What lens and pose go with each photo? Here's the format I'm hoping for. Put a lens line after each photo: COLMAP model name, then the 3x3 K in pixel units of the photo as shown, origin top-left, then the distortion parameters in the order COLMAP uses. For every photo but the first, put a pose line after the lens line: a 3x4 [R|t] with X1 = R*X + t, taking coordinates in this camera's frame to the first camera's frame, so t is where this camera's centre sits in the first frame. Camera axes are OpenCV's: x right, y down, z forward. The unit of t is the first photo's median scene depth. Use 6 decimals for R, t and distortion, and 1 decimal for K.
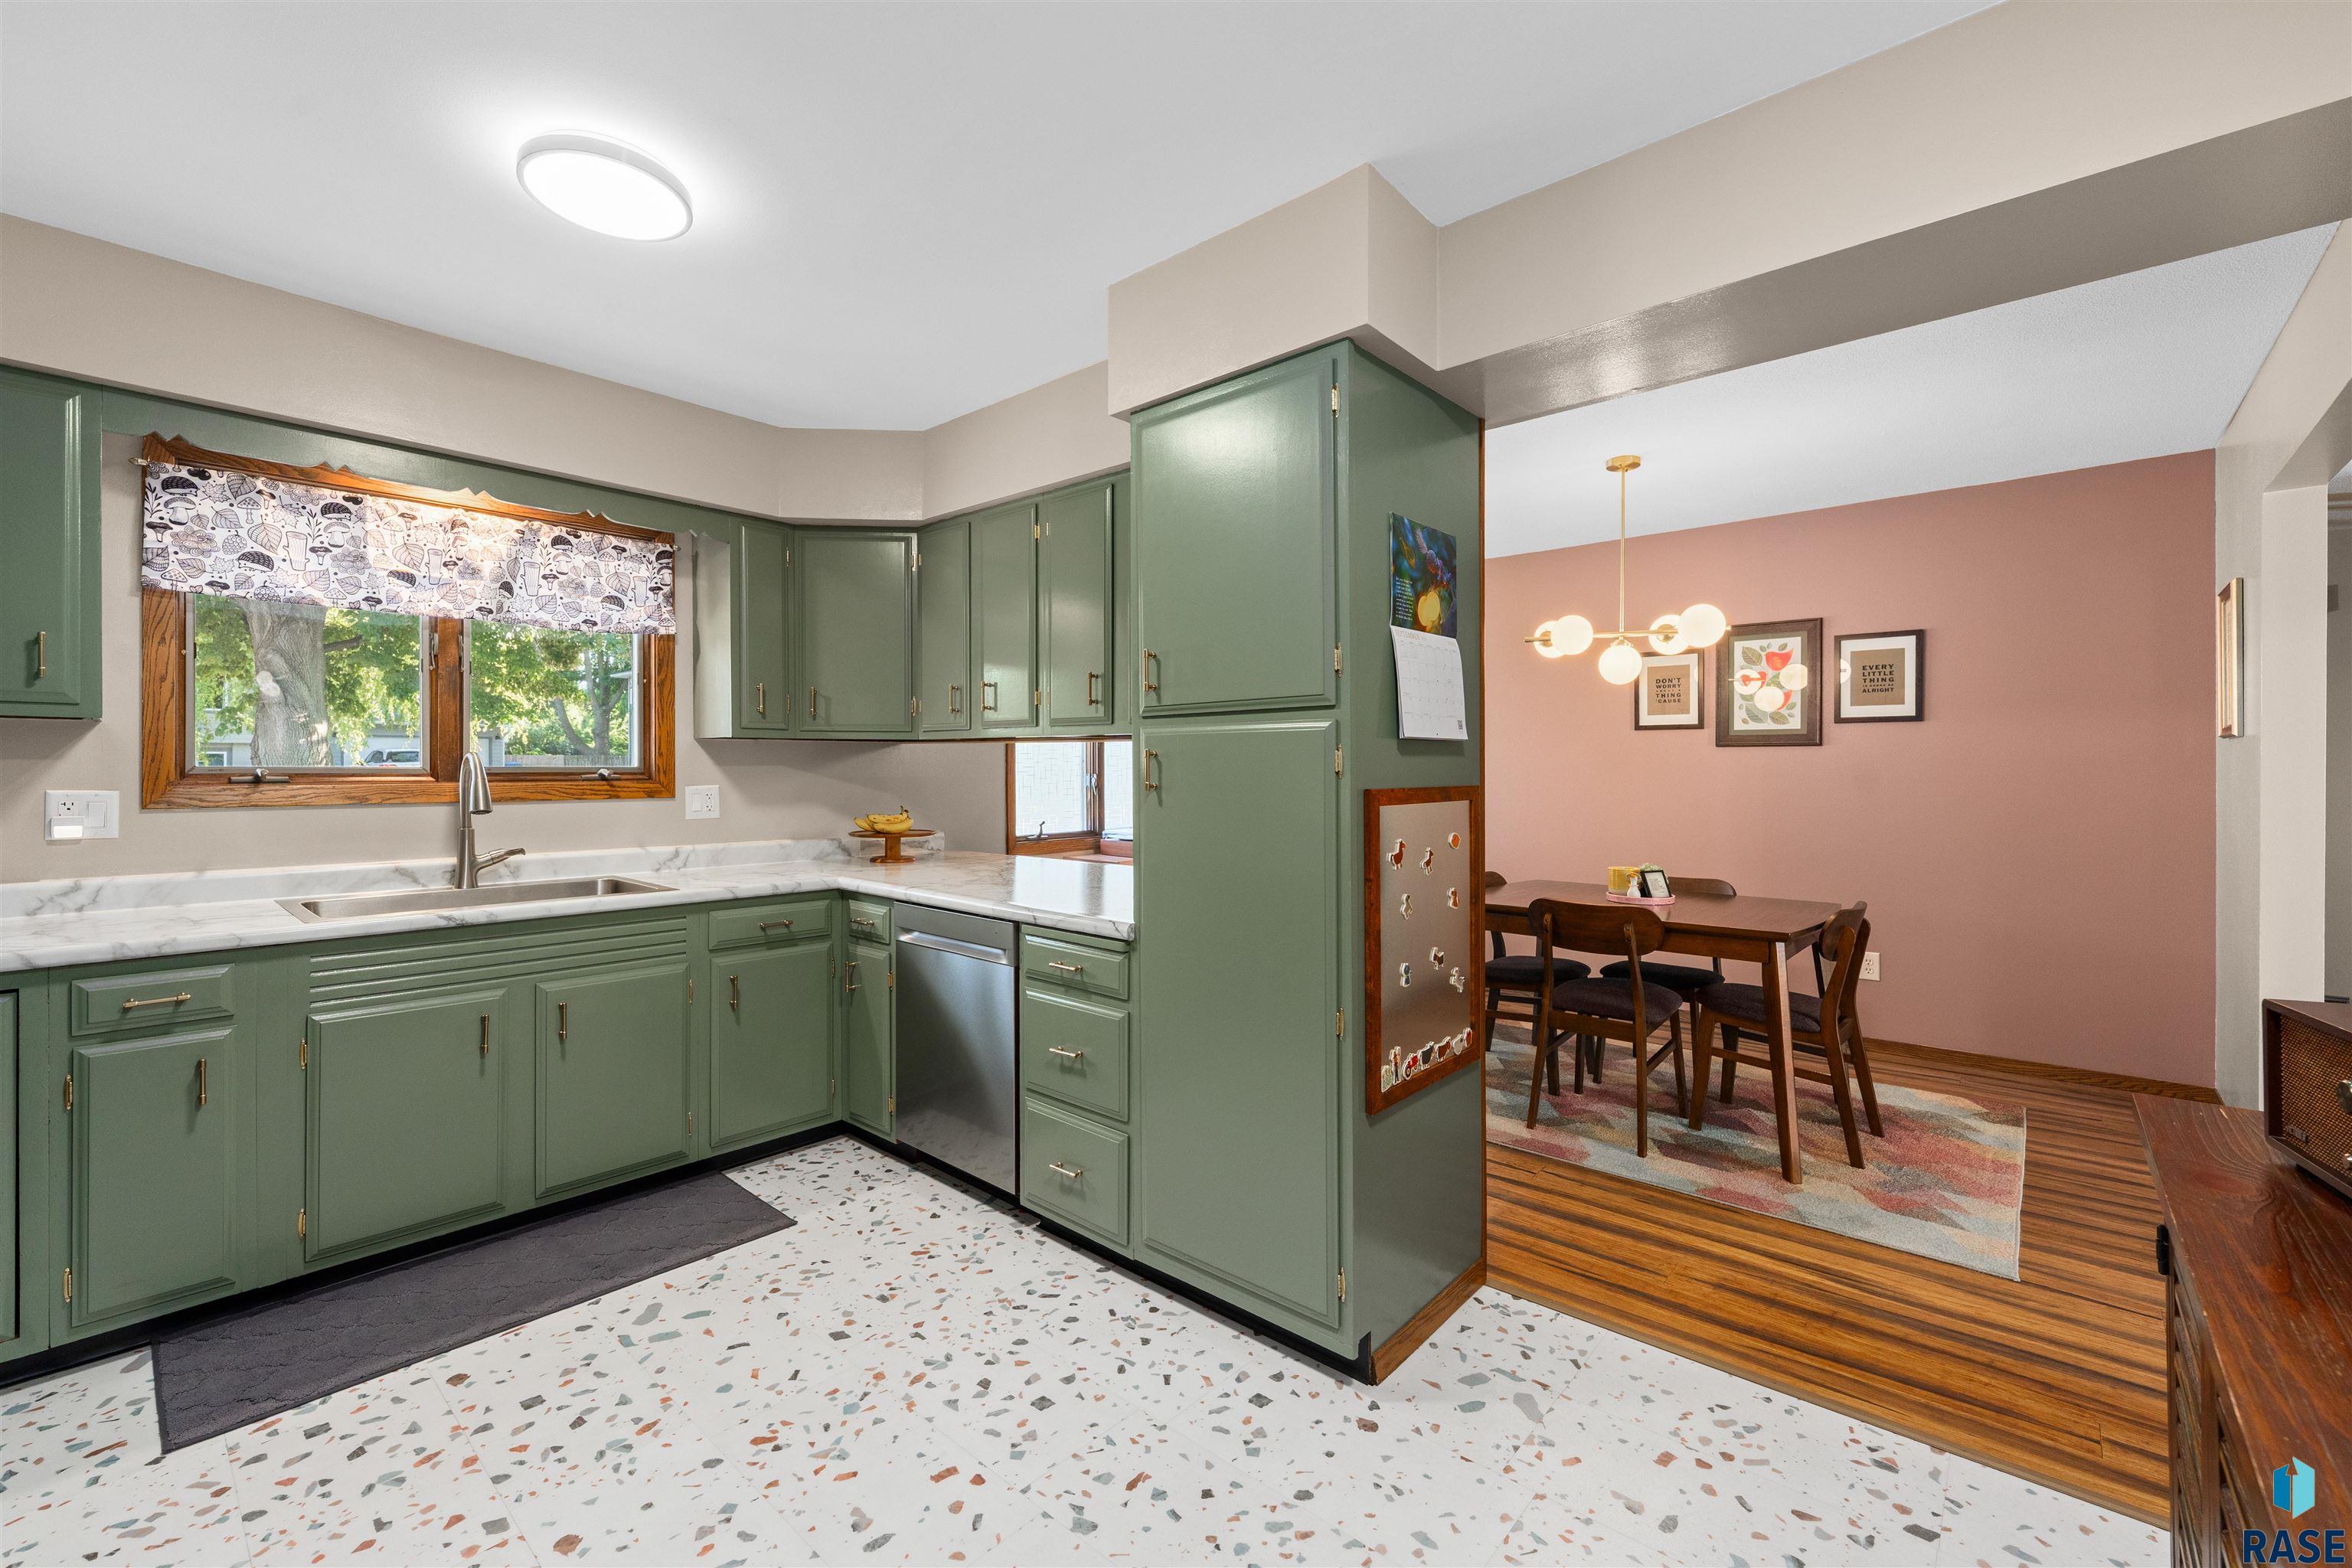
lens RADIAL K [[974.0, 0, 1158.4], [0, 974.0, 771.3], [0, 0, 1]] dist [0.002444, 0.000217]
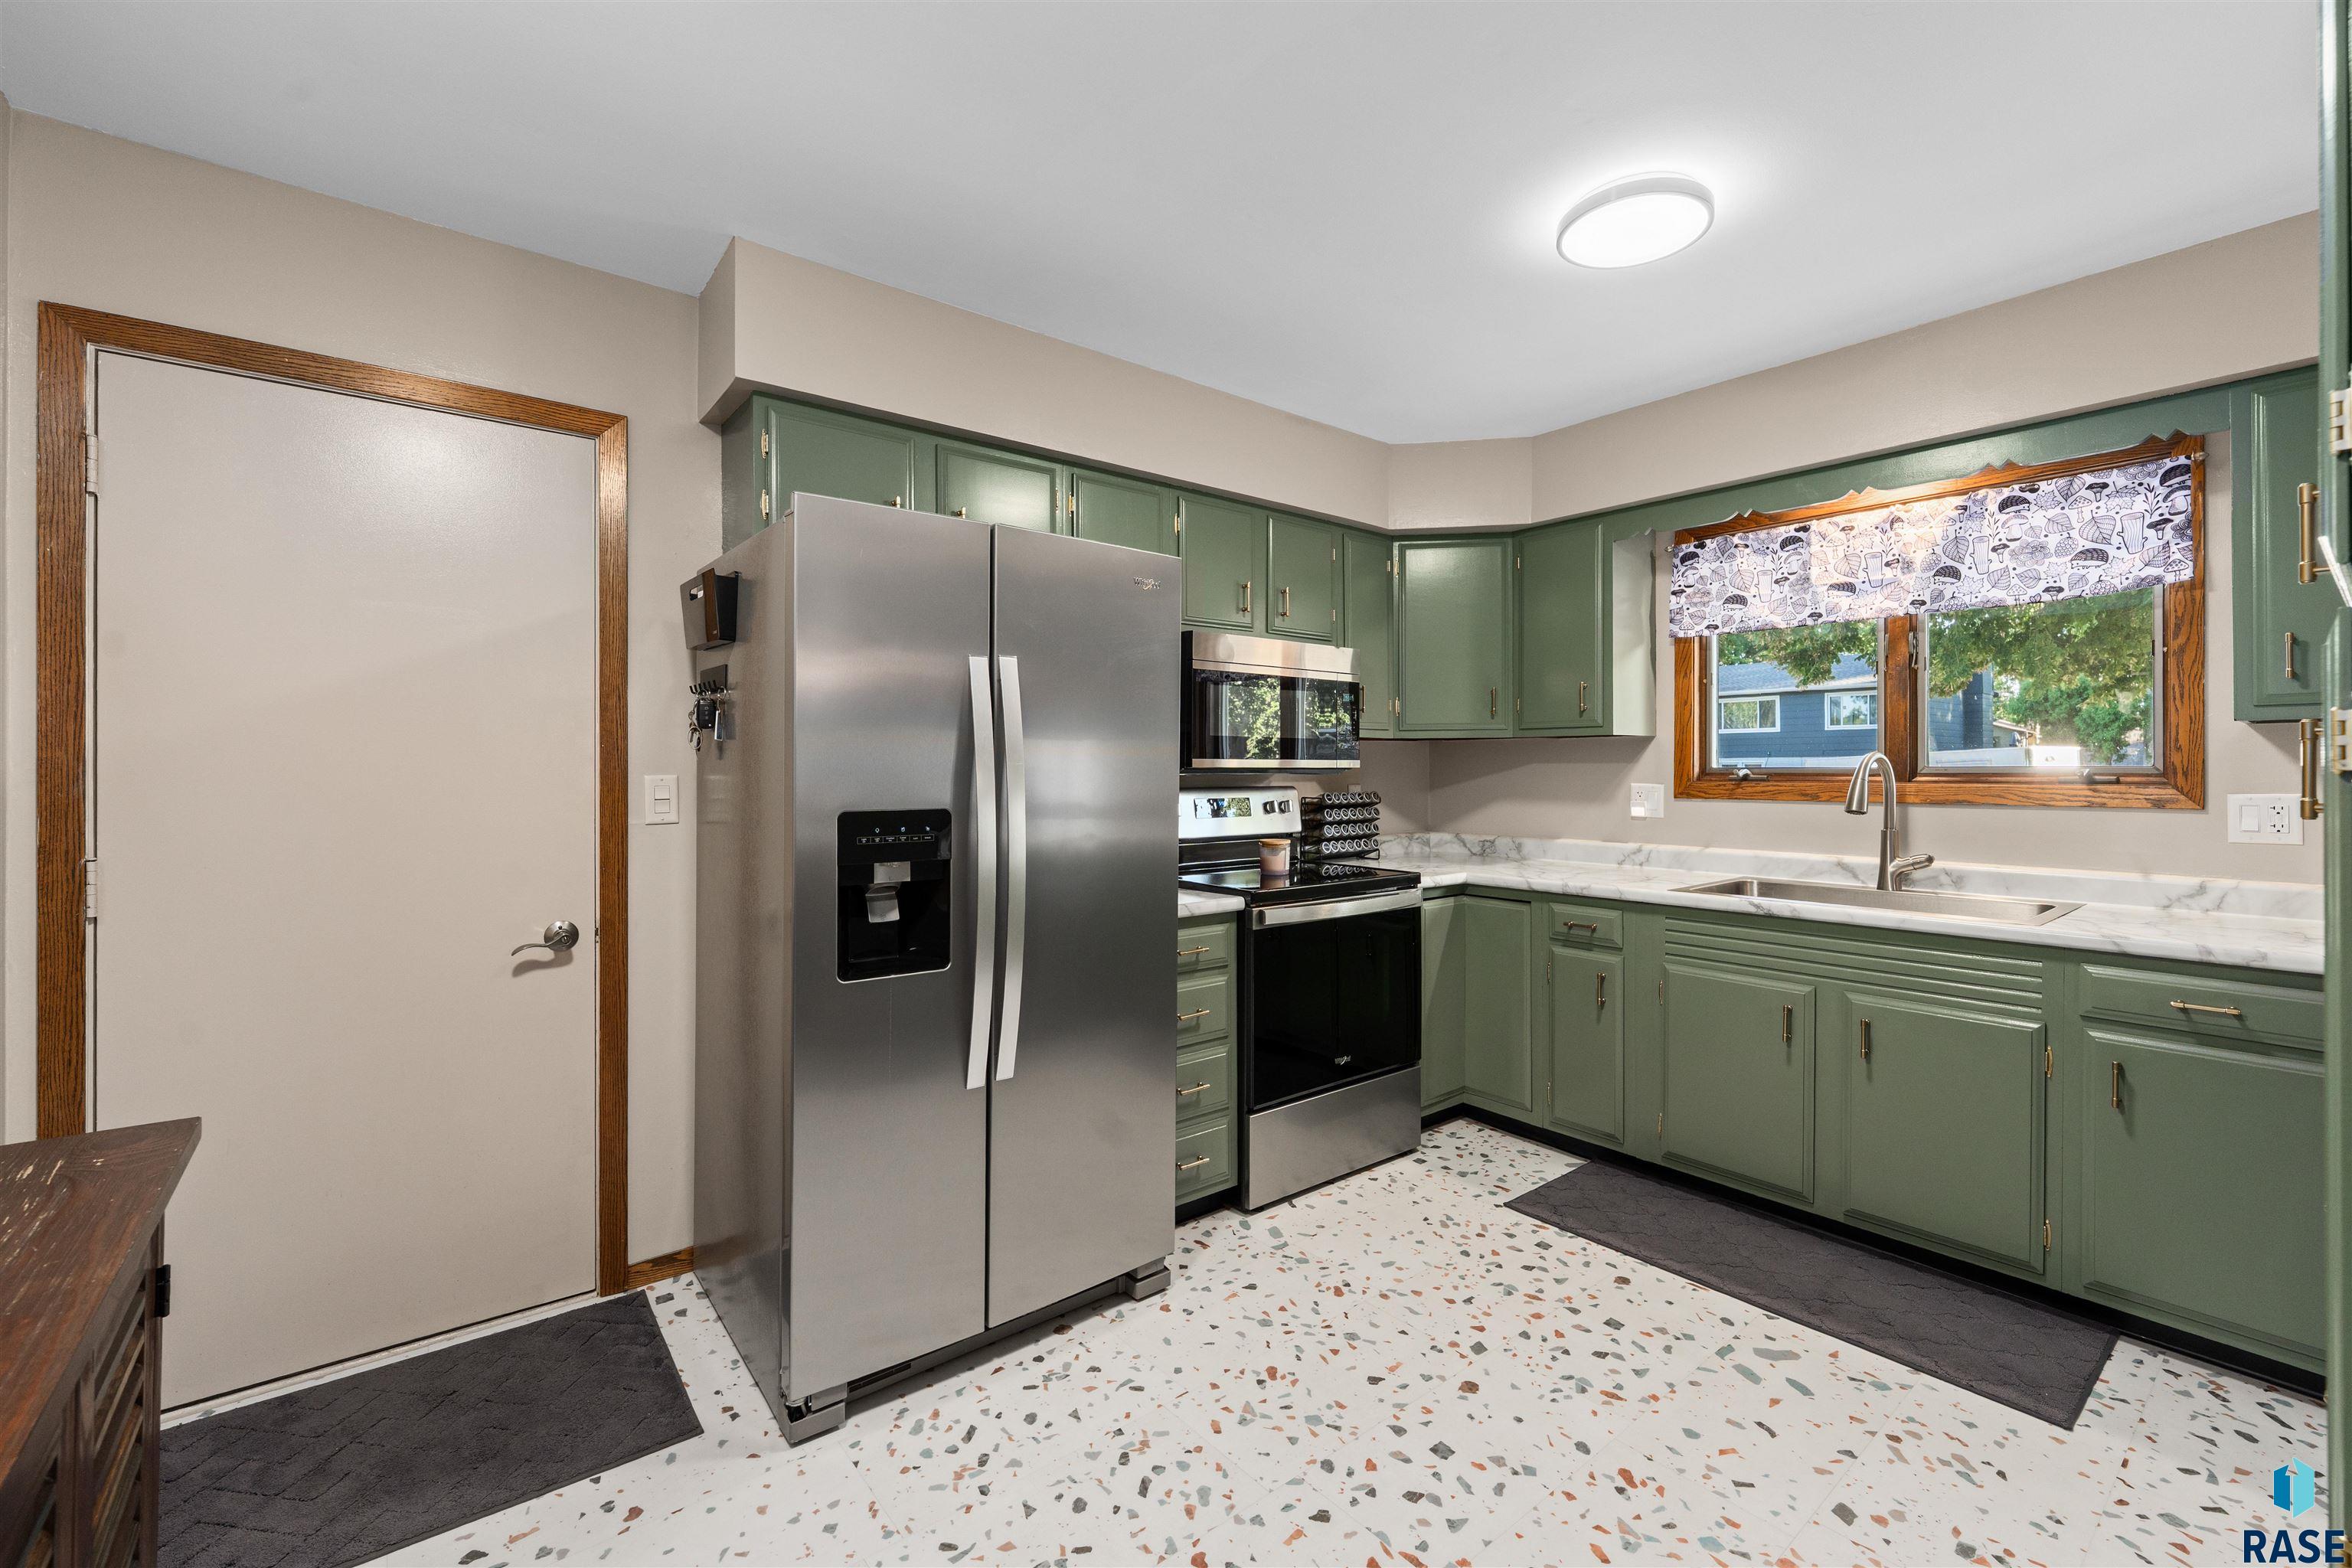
lens RADIAL K [[974.0, 0, 1180.9], [0, 974.0, 769.0], [0, 0, 1]] dist [0.002444, 0.000217]
pose [[-0.153496, 0.001949, -0.988147, 0.401155], [0.000549, 0.999998, 0.001887, -0.004965], [0.988149, -0.000253, -0.153497, 0.477527]]
